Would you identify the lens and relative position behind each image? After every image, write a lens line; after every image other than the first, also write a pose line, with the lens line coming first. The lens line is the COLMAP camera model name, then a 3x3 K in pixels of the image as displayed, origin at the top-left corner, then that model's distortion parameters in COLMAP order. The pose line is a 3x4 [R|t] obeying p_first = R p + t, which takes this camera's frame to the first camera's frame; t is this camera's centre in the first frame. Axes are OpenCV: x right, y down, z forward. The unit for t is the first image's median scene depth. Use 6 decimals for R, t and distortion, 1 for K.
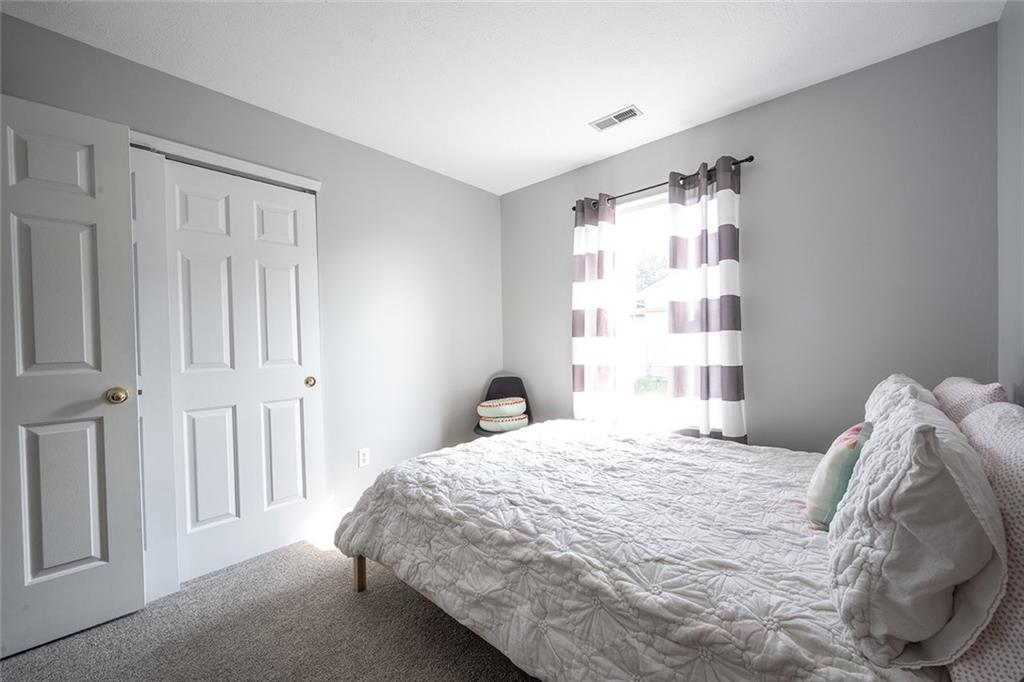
lens RADIAL K [[406.1, 0, 511.8], [0, 406.1, 339.3], [0, 0, 1]] dist [-0.000754, 0.000024]
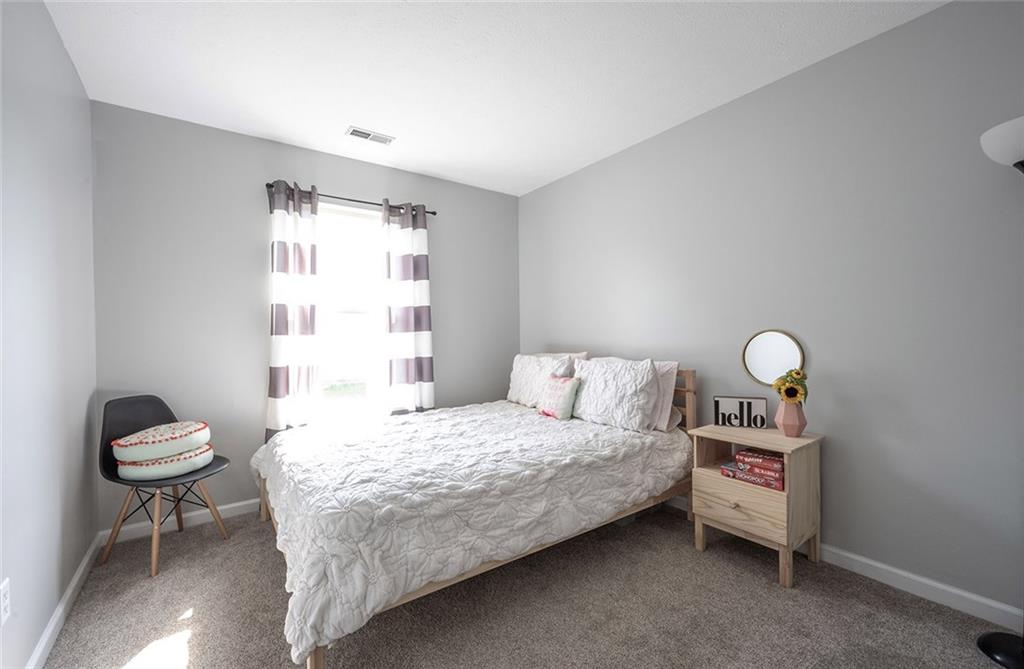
lens RADIAL K [[420.7, 0, 511.9], [0, 420.7, 334.9], [0, 0, 1]] dist [0.001865, 0.000003]
pose [[0.208197, 0.011137, 0.978023, -1.093269], [0.010360, 0.999854, -0.013591, 0.018912], [-0.978032, 0.012962, 0.208052, 0.564410]]
